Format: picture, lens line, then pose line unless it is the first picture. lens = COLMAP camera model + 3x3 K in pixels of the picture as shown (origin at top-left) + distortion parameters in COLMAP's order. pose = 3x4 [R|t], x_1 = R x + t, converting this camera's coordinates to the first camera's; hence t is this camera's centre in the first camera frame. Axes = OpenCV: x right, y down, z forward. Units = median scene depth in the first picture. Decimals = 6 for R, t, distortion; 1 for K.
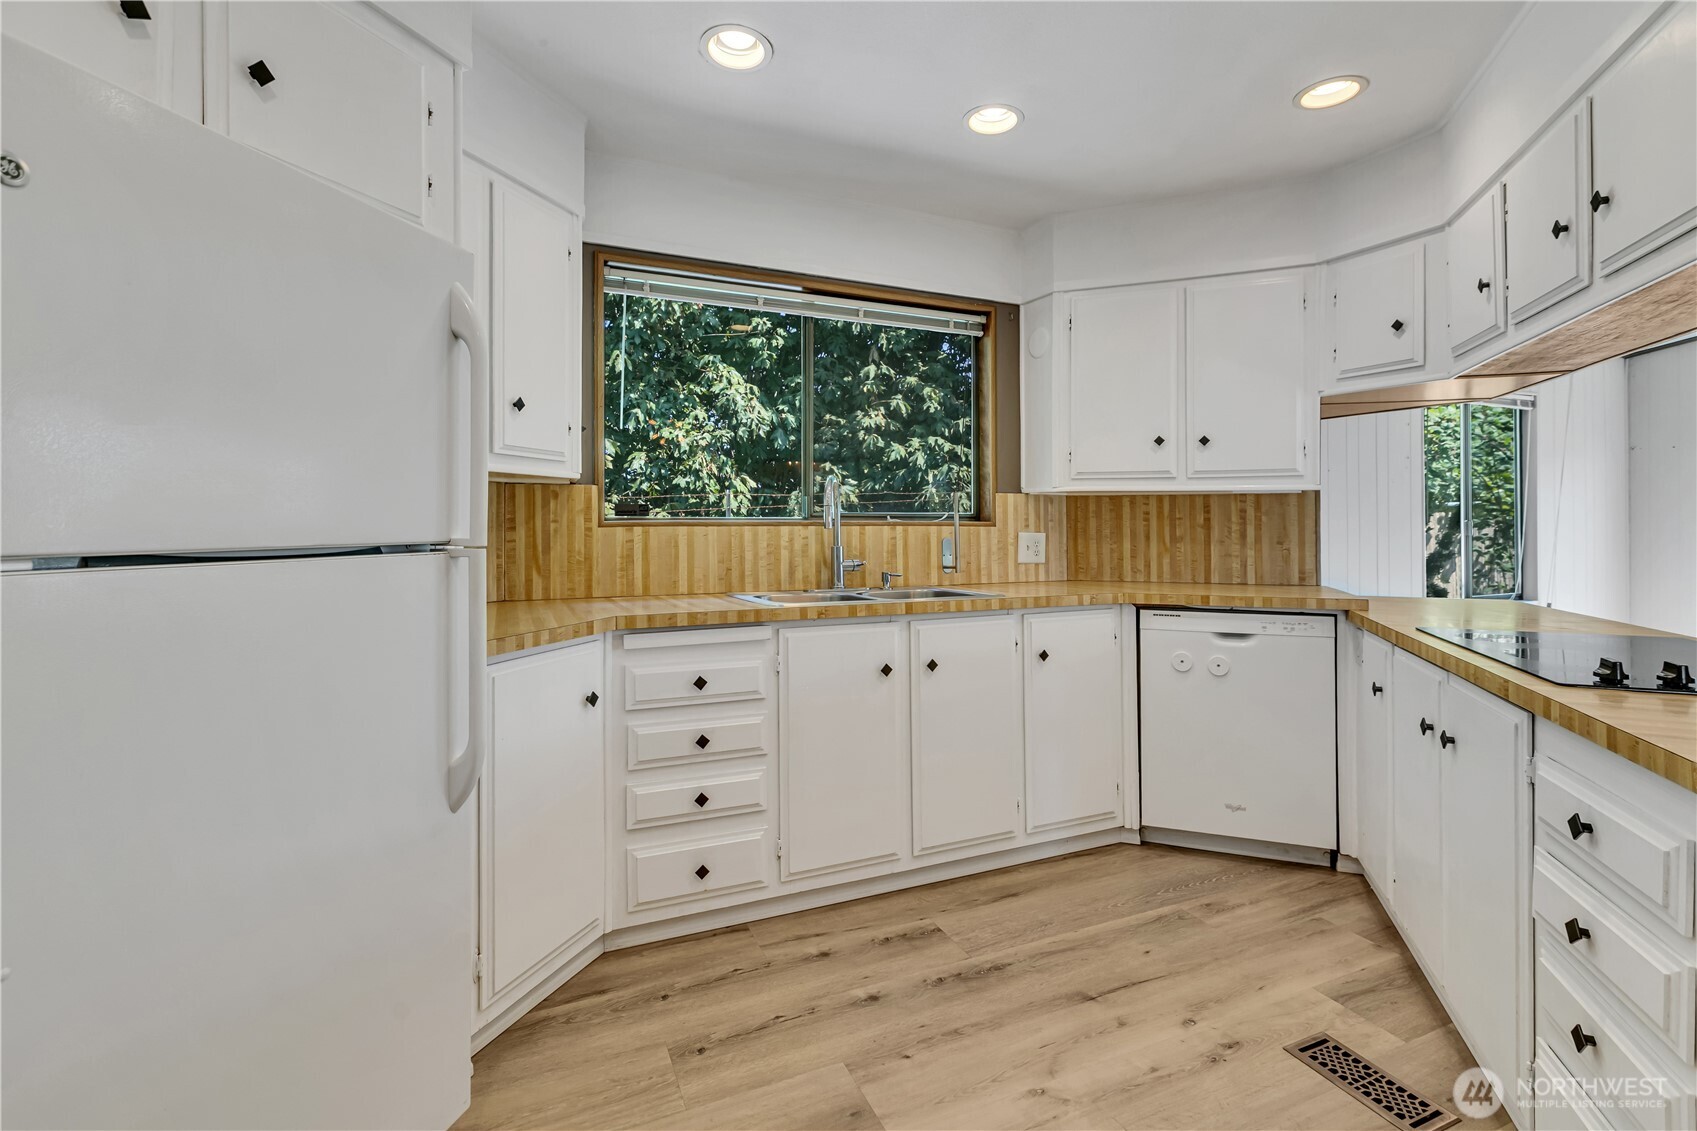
lens RADIAL K [[780.0, 0, 856.6], [0, 780.0, 520.1], [0, 0, 1]] dist [0.004224, -0.002063]
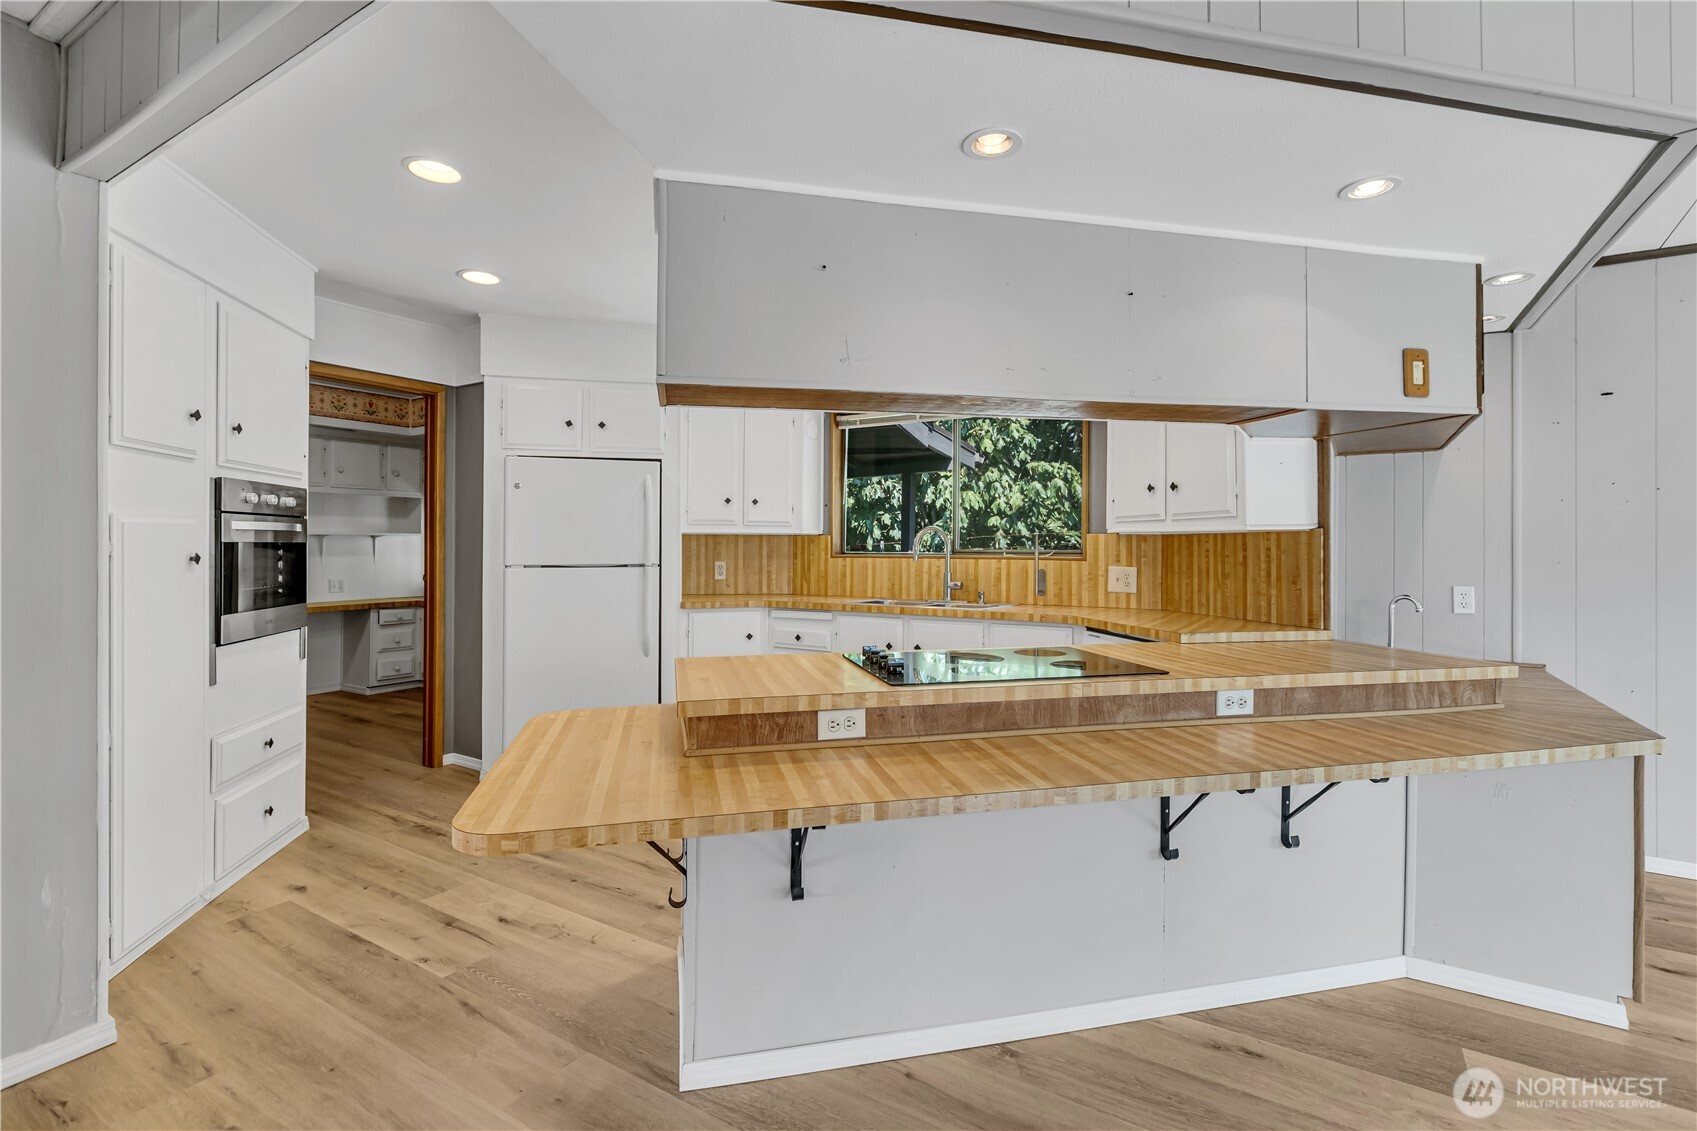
lens RADIAL K [[780.0, 0, 851.4], [0, 780.0, 558.8], [0, 0, 1]] dist [0.004224, -0.002063]
pose [[0.553700, 0.013204, -0.832612, 1.184453], [0.000681, 0.999867, 0.016309, -0.018208], [0.832716, -0.009597, 0.553617, 0.015291]]
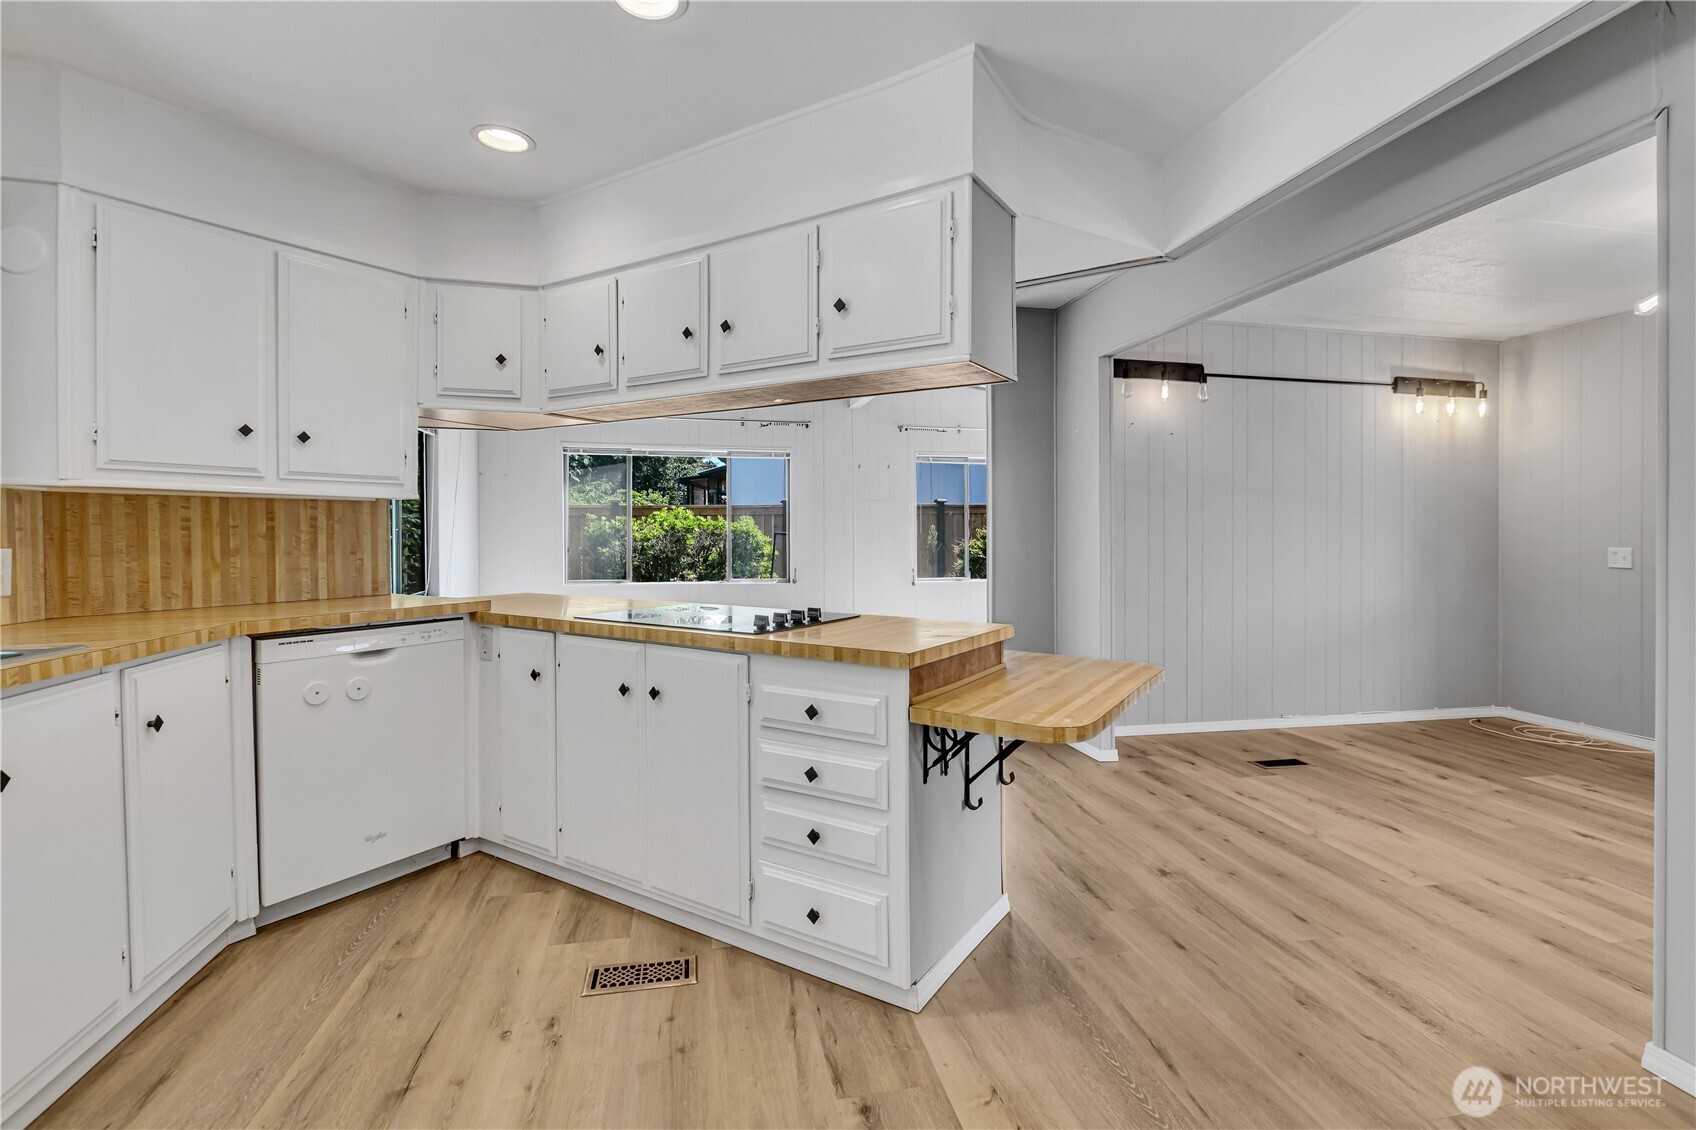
lens RADIAL K [[779.6, 0, 859.0], [0, 779.6, 532.1], [0, 0, 1]] dist [0.004224, -0.002063]
pose [[0.201300, -0.003250, 0.979524, -0.298379], [-0.002766, 0.999989, 0.003886, -0.001627], [-0.979526, -0.003492, 0.201288, 0.236845]]
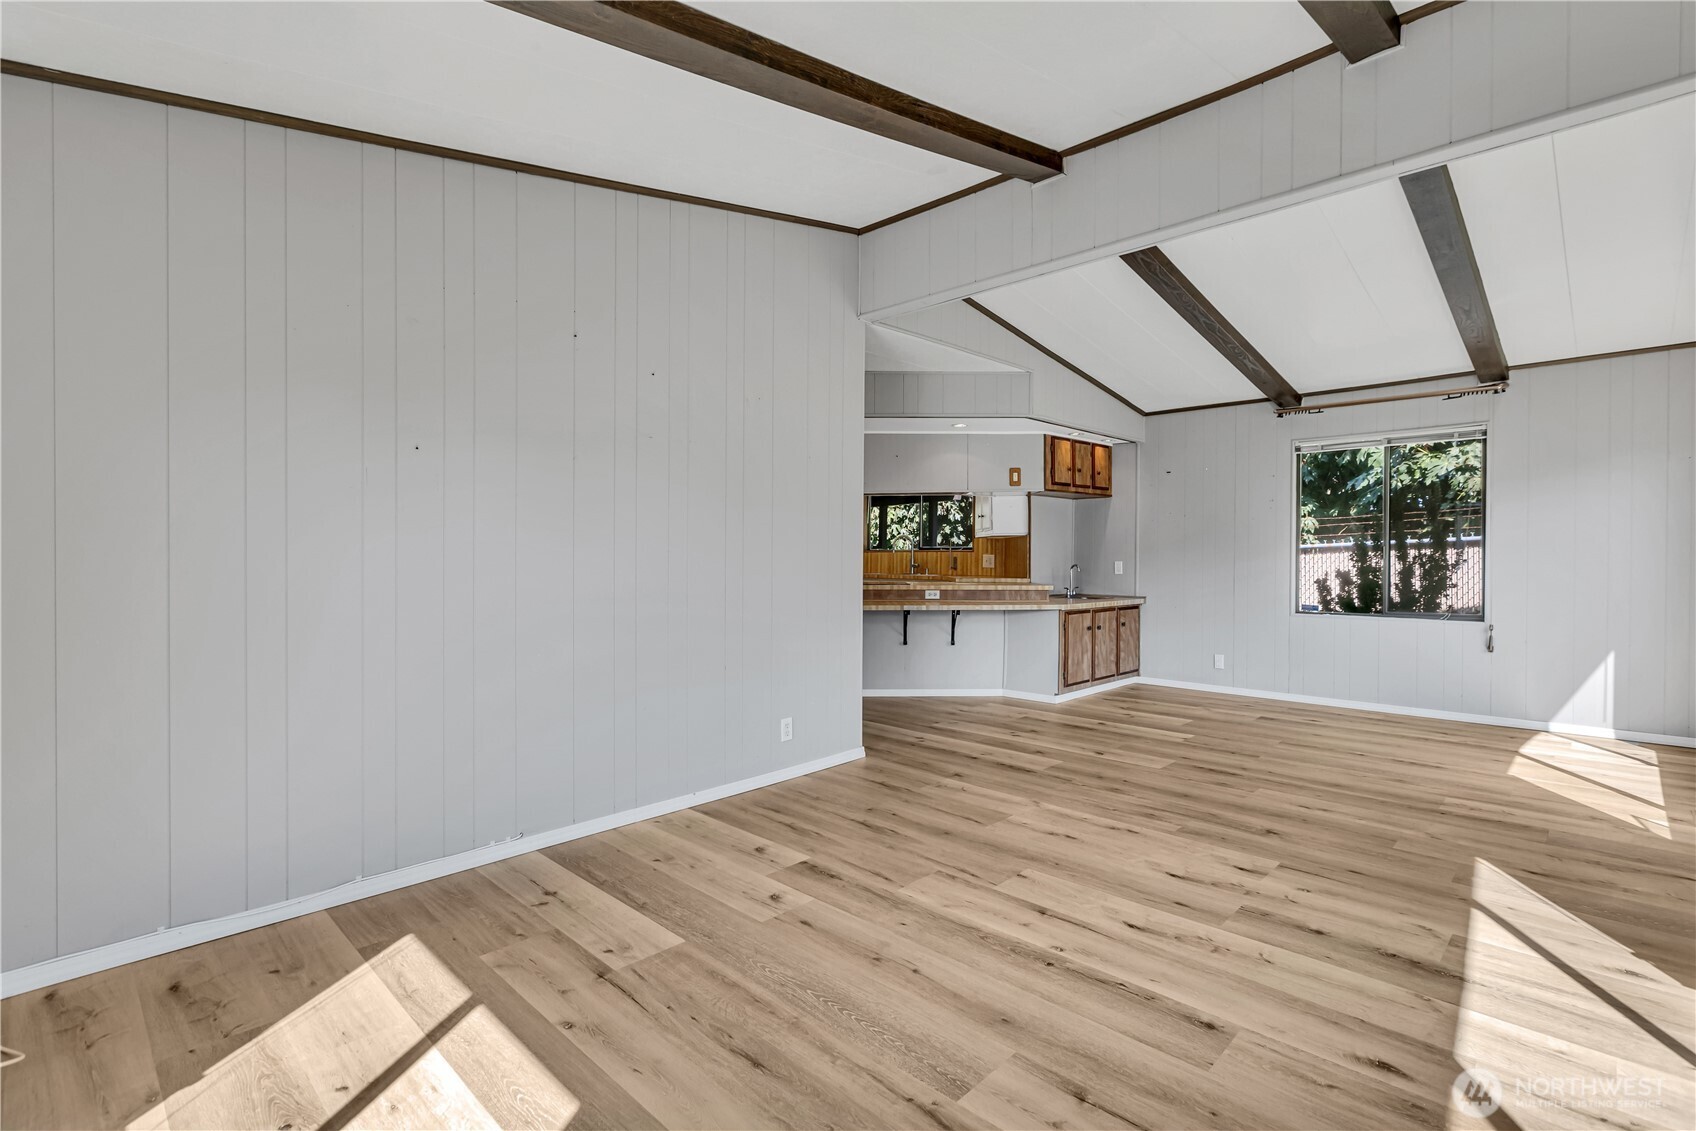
lens RADIAL K [[779.6, 0, 866.4], [0, 779.6, 552.9], [0, 0, 1]] dist [0.004224, -0.002063]
pose [[0.381724, -0.001867, -0.924275, 2.707583], [-0.002247, 0.999993, -0.002948, 0.023086], [0.924274, 0.003203, 0.381717, -0.266904]]
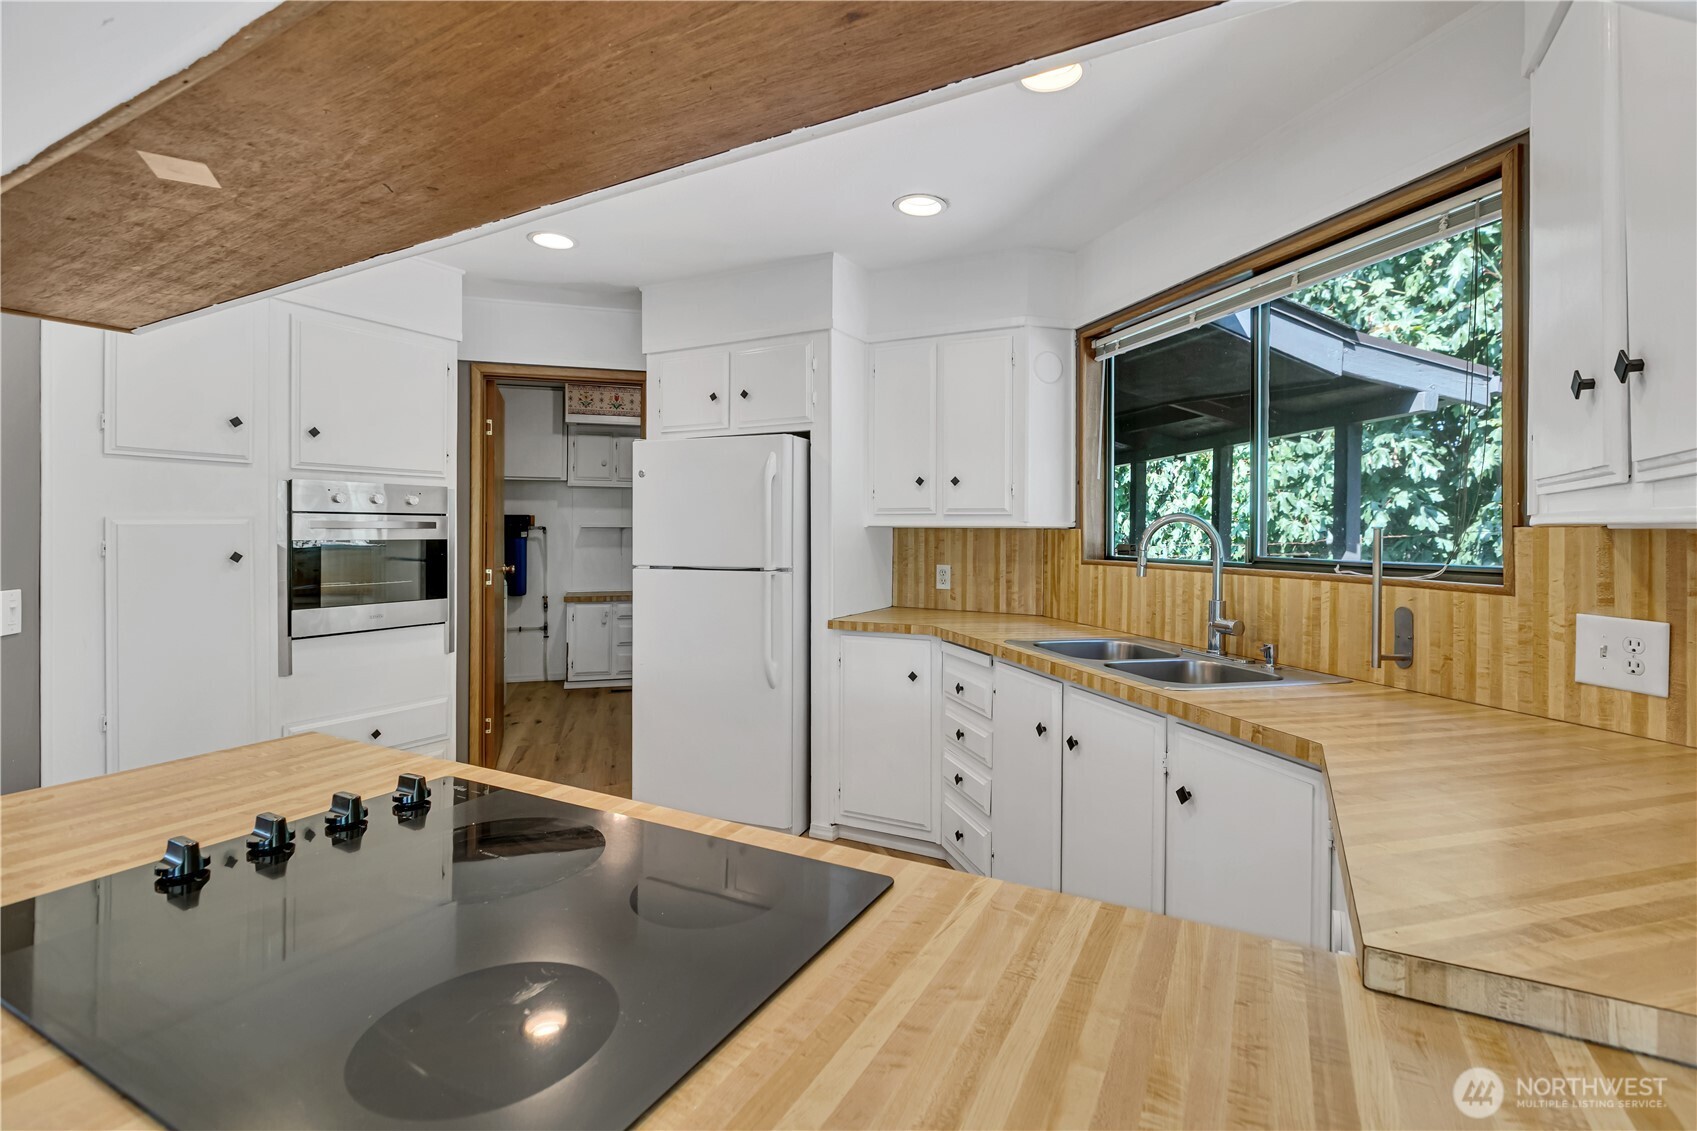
lens RADIAL K [[780.0, 0, 863.4], [0, 780.0, 541.2], [0, 0, 1]] dist [0.004224, -0.002063]
pose [[-0.121918, 0.009652, -0.992493, 0.847074], [-0.001488, 0.999950, 0.009907, -0.035656], [0.992539, 0.002684, -0.121898, 0.780603]]
